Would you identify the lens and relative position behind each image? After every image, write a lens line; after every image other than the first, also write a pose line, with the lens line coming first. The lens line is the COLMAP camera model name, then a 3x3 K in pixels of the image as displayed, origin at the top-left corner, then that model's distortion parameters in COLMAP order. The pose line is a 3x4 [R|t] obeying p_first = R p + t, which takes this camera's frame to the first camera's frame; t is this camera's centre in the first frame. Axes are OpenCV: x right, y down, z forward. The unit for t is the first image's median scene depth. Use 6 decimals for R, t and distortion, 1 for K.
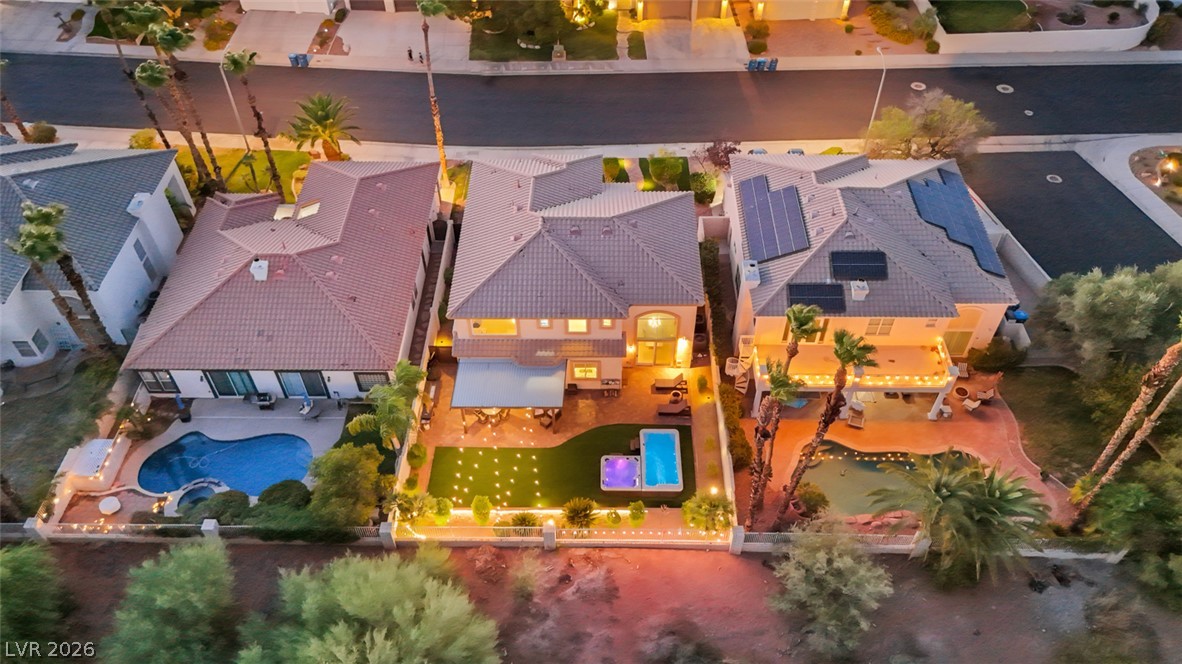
lens RADIAL K [[877.3, 0, 594.1], [0, 877.3, 334.5], [0, 0, 1]] dist [0.062523, -0.065240]
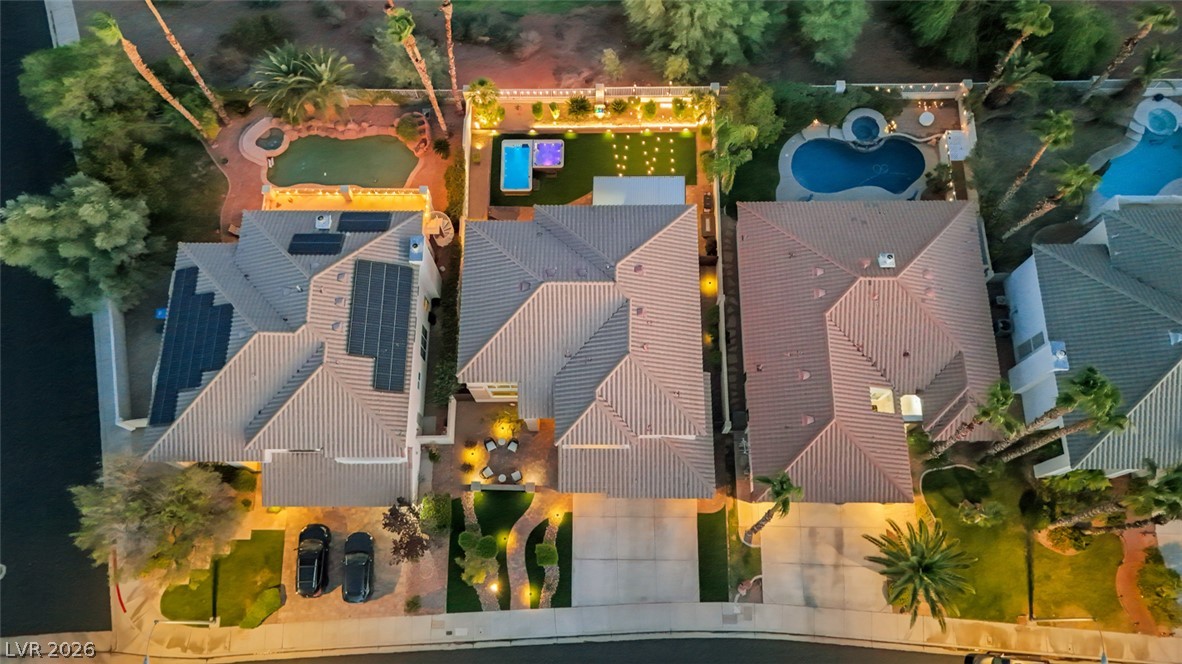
lens RADIAL K [[877.3, 0, 591.7], [0, 877.3, 332.4], [0, 0, 1]] dist [0.062523, -0.065240]
pose [[-0.999662, 0.015498, 0.020889, -0.052530], [0.011311, -0.464148, 0.885686, -1.030486], [0.023422, 0.885622, 0.463815, 0.580409]]
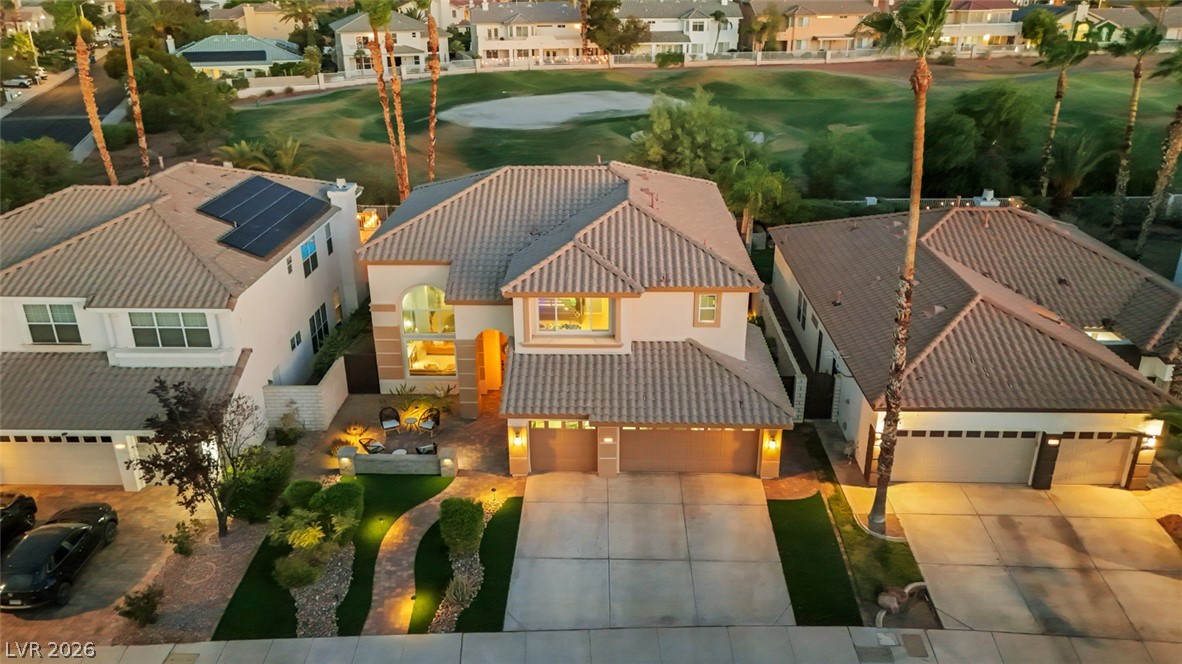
lens RADIAL K [[877.3, 0, 591.7], [0, 877.3, 337.9], [0, 0, 1]] dist [0.062523, -0.065240]
pose [[-0.999768, 0.009652, 0.019260, -0.057627], [0.021454, 0.364831, 0.930827, -0.740133], [0.001958, 0.931024, -0.364953, 1.360003]]
